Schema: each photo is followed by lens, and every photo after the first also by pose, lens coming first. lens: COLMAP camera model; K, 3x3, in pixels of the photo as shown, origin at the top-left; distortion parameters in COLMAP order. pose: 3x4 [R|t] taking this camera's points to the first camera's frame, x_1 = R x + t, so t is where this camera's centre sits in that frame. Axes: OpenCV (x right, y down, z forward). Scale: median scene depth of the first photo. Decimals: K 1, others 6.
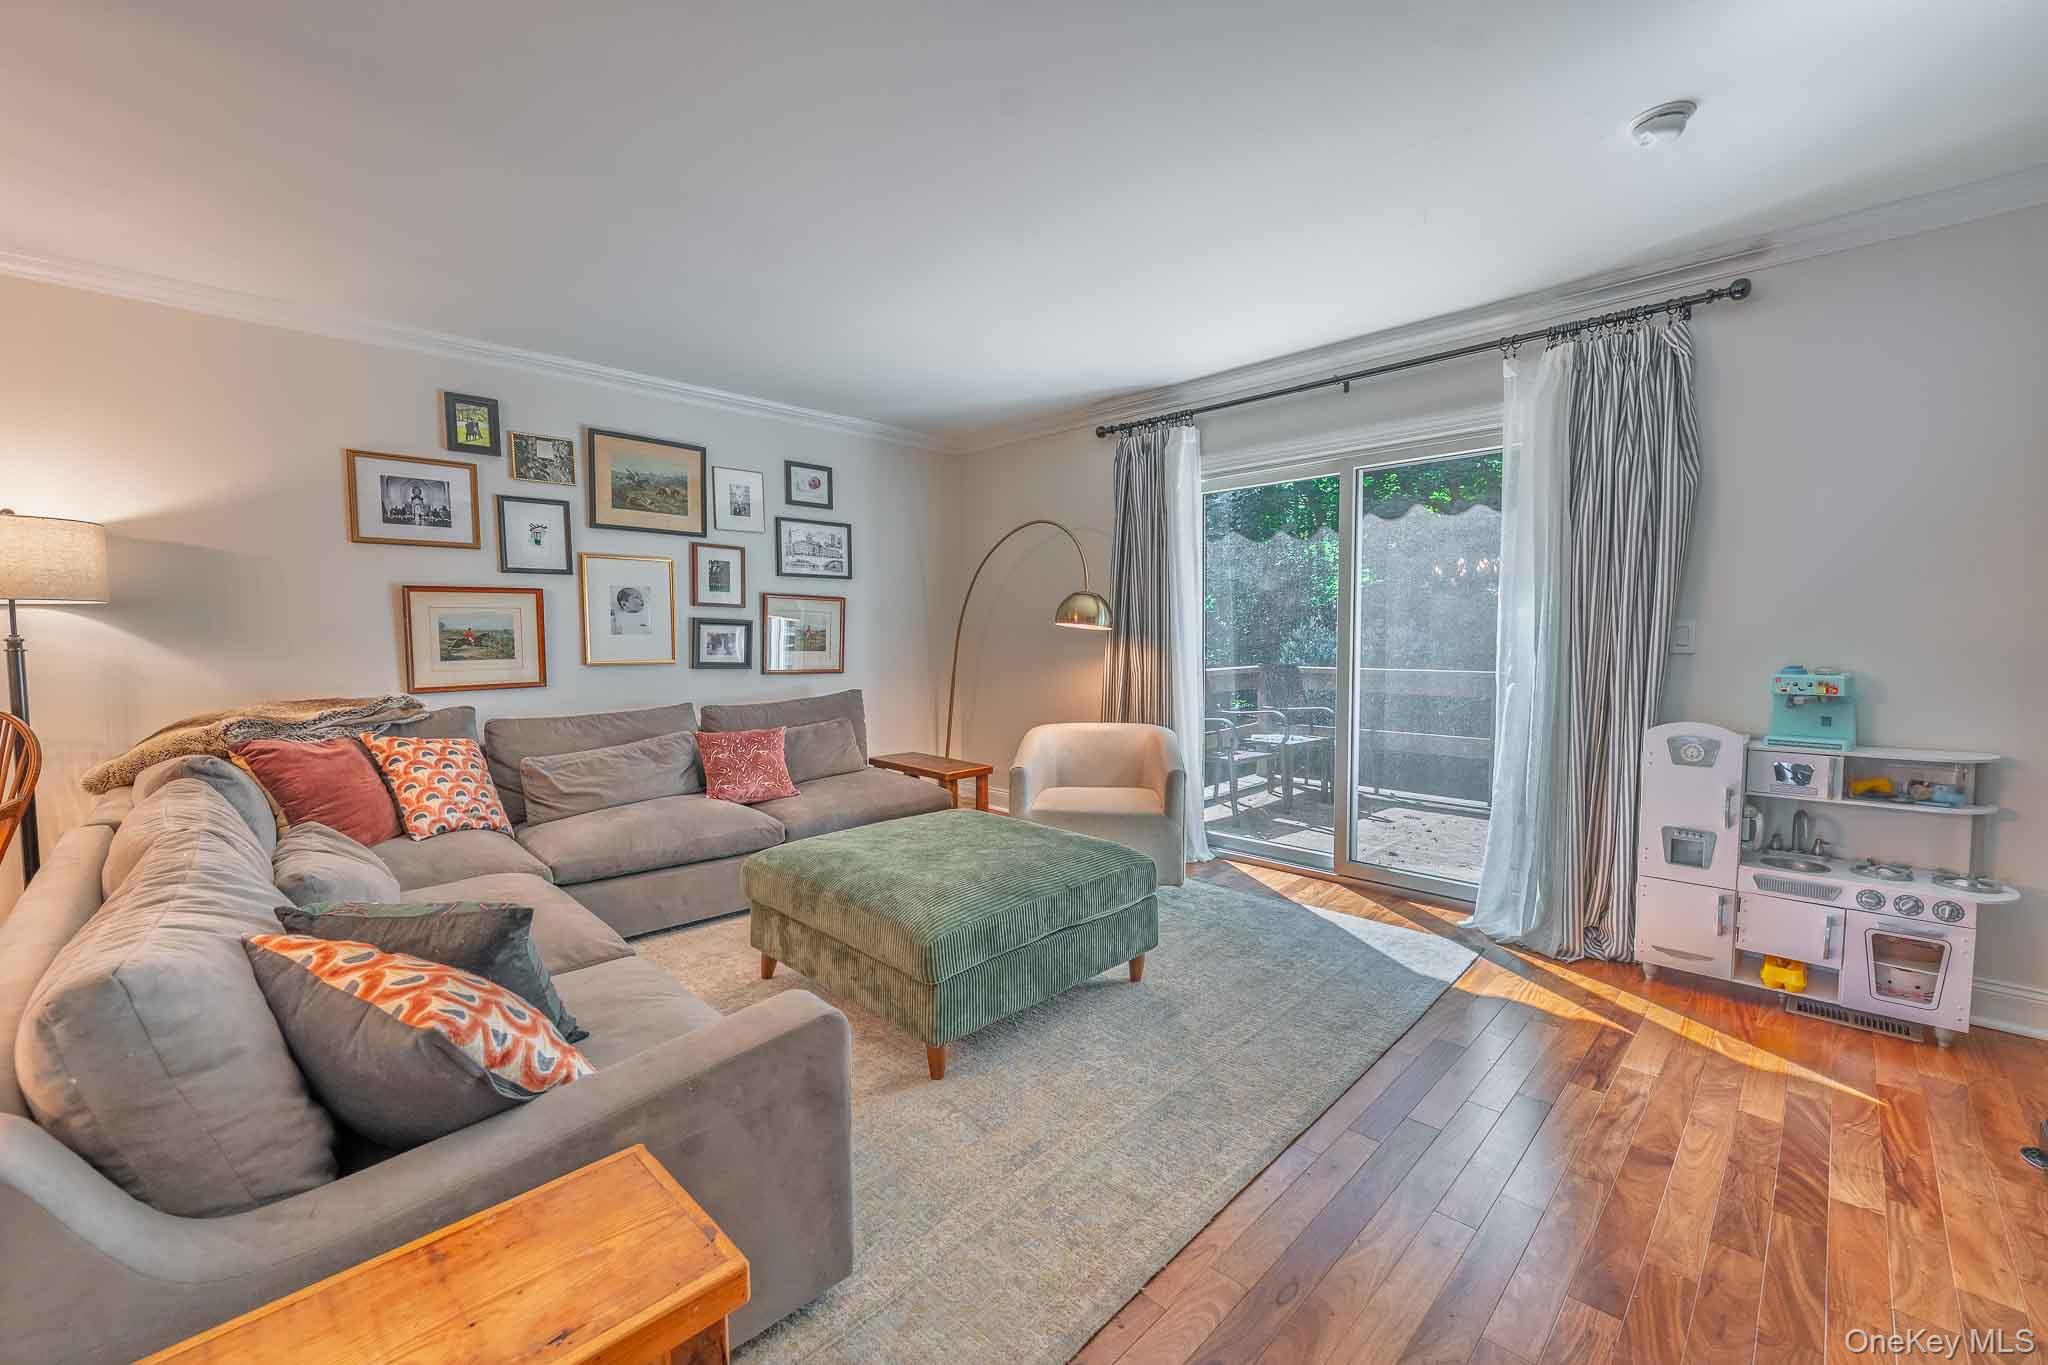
lens RADIAL K [[826.6, 0, 1018.8], [0, 826.6, 684.9], [0, 0, 1]] dist [0.000523, -0.000496]
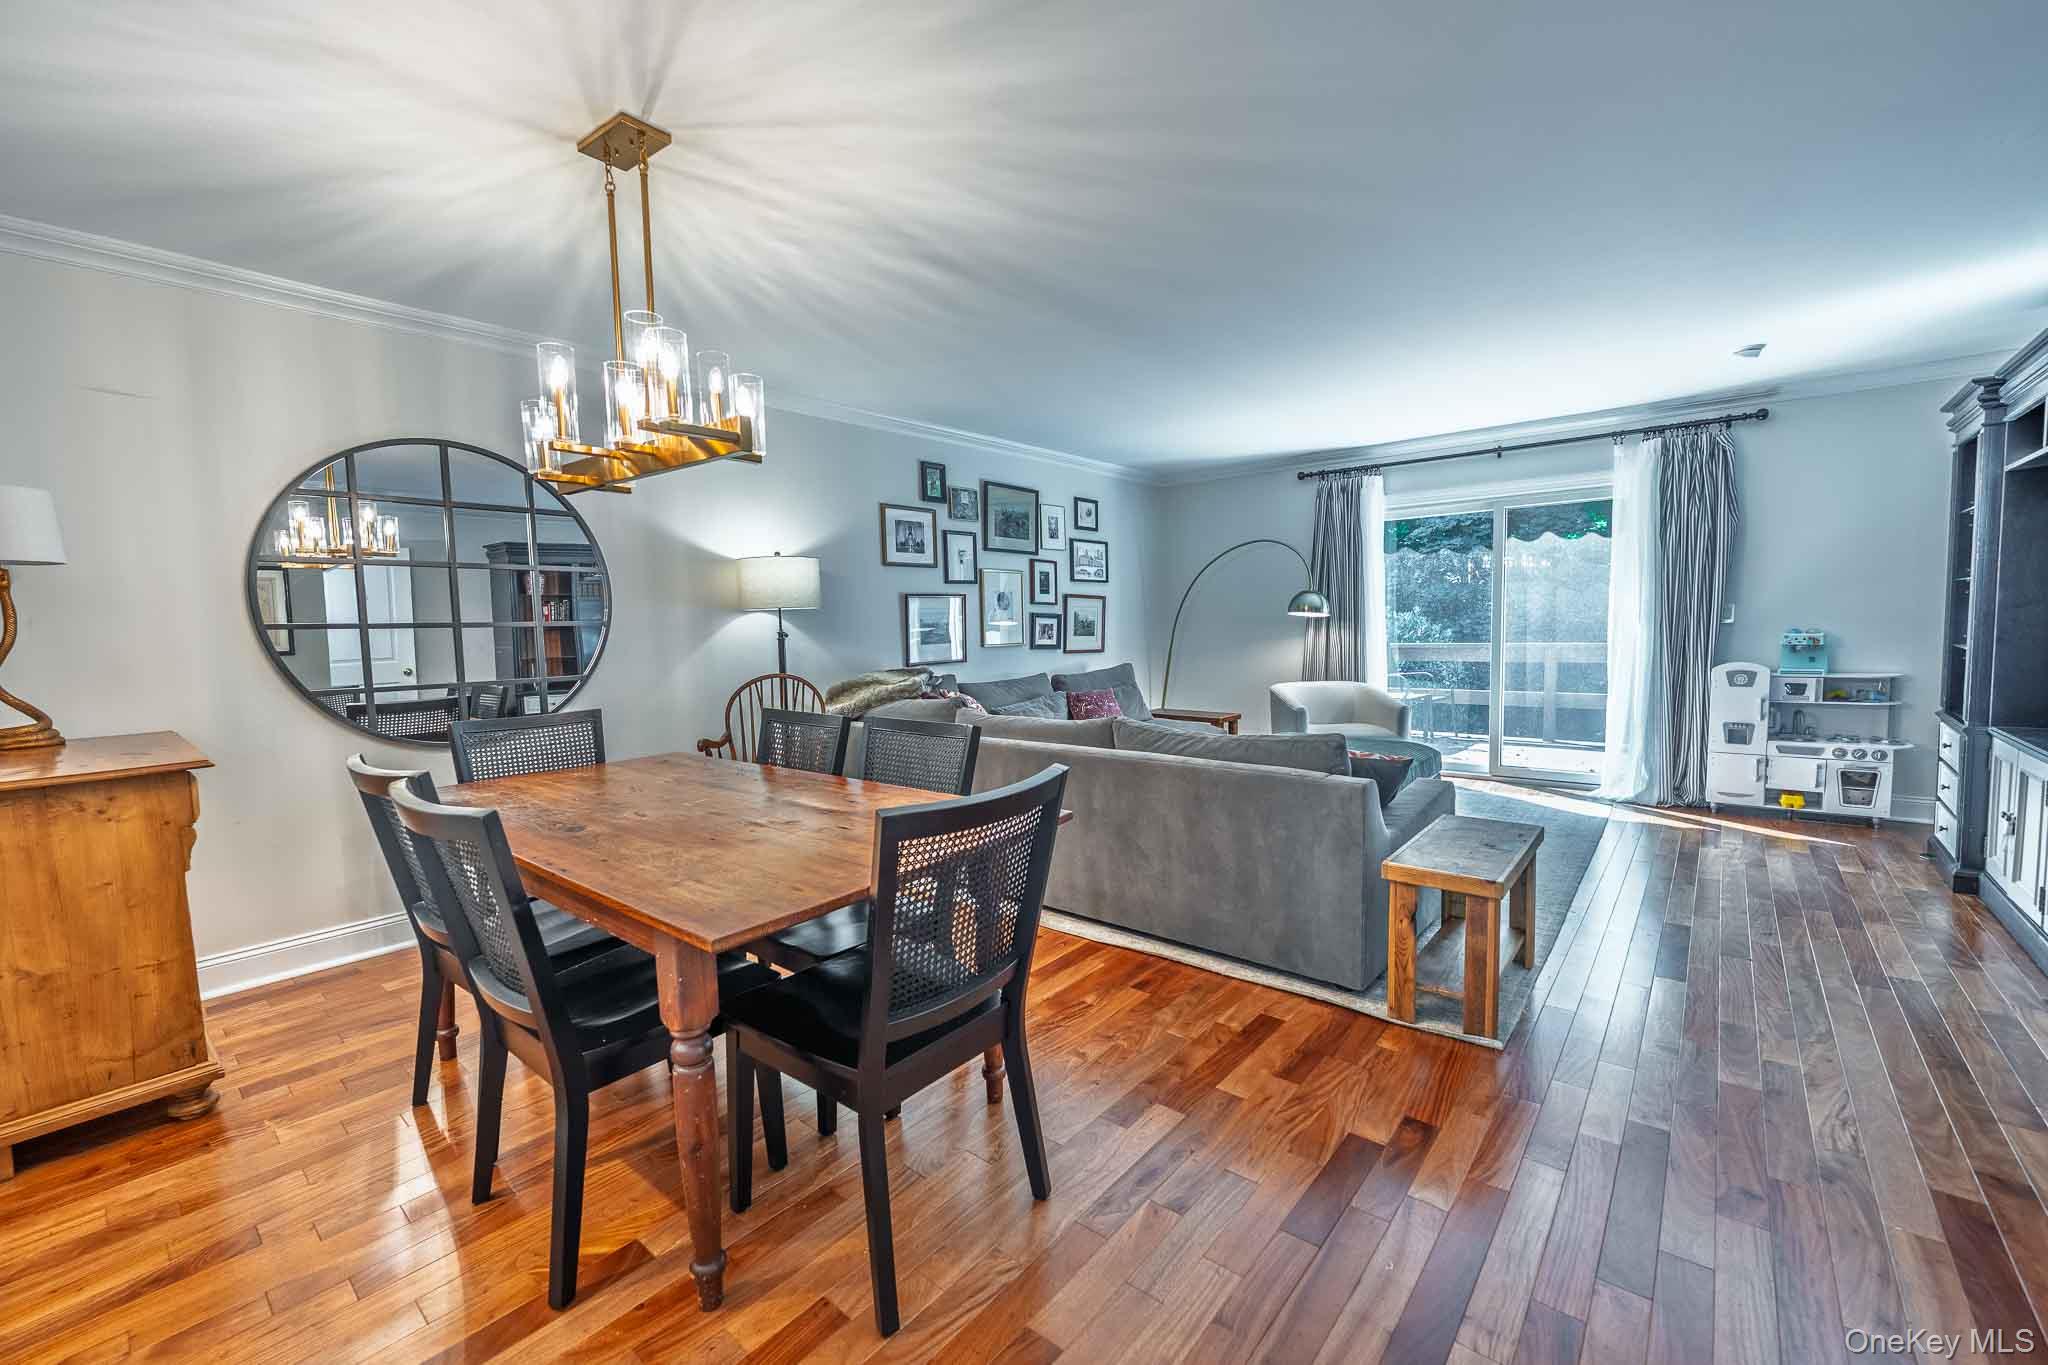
lens RADIAL K [[826.6, 0, 1025.1], [0, 826.6, 685.5], [0, 0, 1]] dist [0.000523, -0.000496]
pose [[0.996527, -0.023785, 0.079802, -0.649019], [0.022946, 0.999672, 0.011417, 0.031051], [-0.080047, -0.009546, 0.996745, -0.486498]]
